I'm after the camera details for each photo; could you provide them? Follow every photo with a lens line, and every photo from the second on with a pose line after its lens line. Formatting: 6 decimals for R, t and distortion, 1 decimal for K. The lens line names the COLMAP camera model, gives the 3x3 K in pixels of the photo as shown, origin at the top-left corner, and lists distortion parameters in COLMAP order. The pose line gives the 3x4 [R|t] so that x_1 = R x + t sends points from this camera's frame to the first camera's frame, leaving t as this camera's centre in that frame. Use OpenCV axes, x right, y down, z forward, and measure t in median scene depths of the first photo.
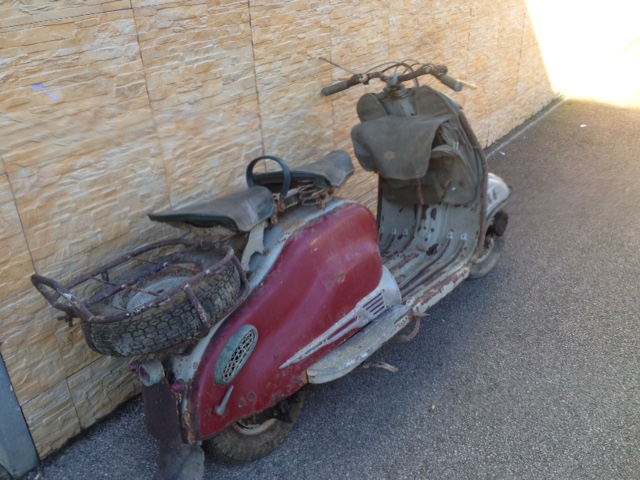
lens RADIAL K [[595.6, 0, 326.2], [0, 595.6, 238.9], [0, 0, 1]] dist [0.140183, -0.258298]
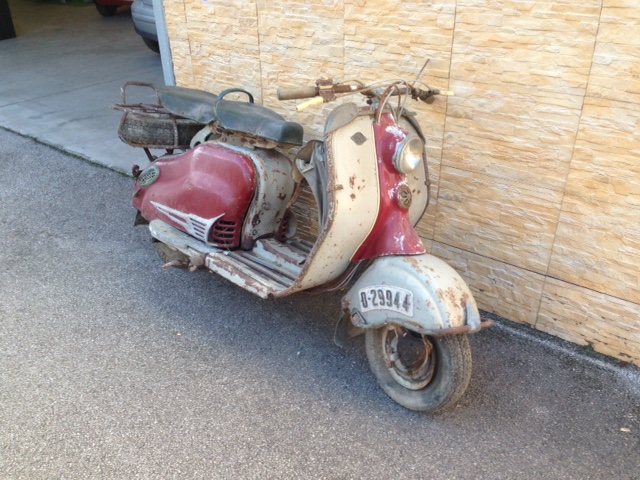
lens RADIAL K [[595.6, 0, 326.2], [0, 595.6, 238.9], [0, 0, 1]] dist [0.140183, -0.258298]
pose [[-0.054604, 0.491534, -0.869145, 1.085887], [-0.440412, 0.769343, 0.462761, -0.527711], [0.896134, 0.408050, 0.174469, 0.967576]]
